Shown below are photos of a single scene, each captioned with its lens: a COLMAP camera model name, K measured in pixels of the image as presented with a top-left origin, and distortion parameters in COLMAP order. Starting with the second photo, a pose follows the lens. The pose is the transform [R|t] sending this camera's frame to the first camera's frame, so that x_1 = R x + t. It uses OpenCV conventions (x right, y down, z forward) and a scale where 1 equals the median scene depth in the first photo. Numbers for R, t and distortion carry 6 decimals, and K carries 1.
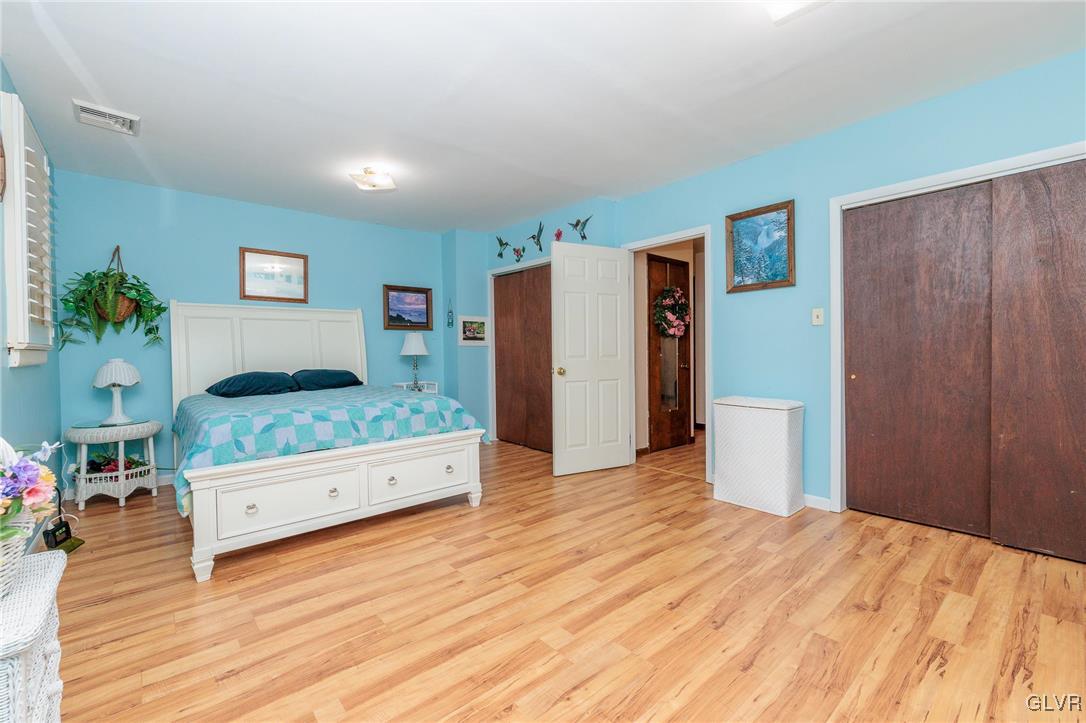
lens RADIAL K [[462.7, 0, 537.3], [0, 462.7, 357.6], [0, 0, 1]] dist [0.001419, 0.000041]
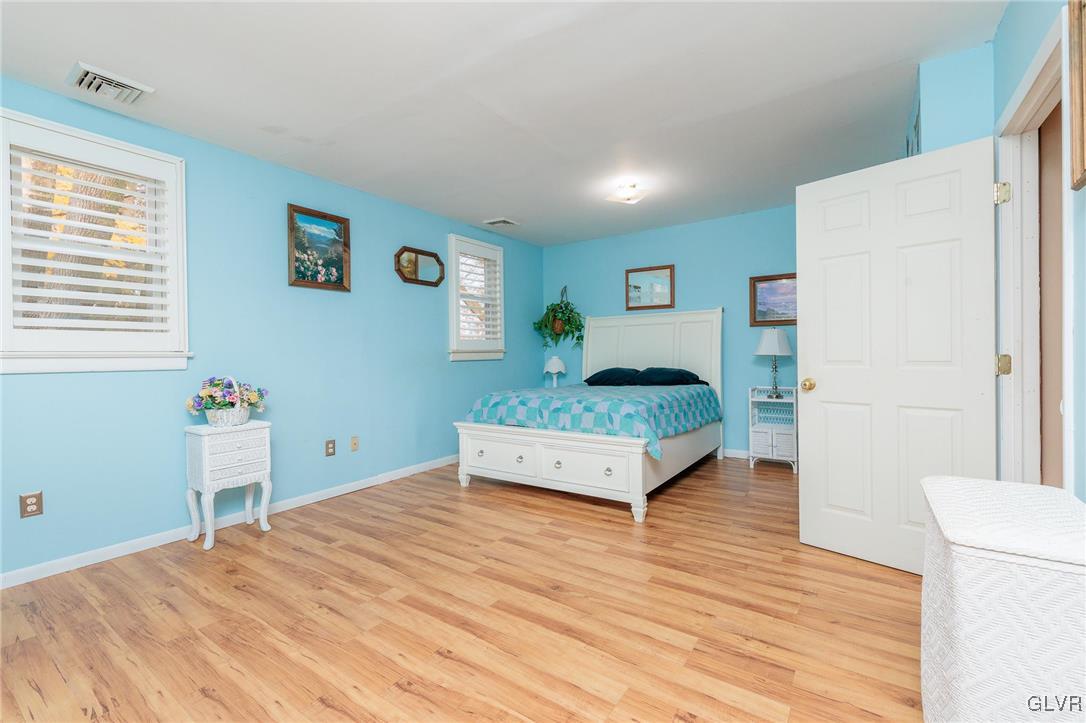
lens RADIAL K [[462.7, 0, 537.3], [0, 462.7, 357.6], [0, 0, 1]] dist [0.001419, 0.000041]
pose [[0.249907, 0.015609, -0.968144, 0.829000], [-0.002498, 0.999877, 0.015476, -0.023596], [0.968267, -0.001449, 0.249915, 0.674613]]
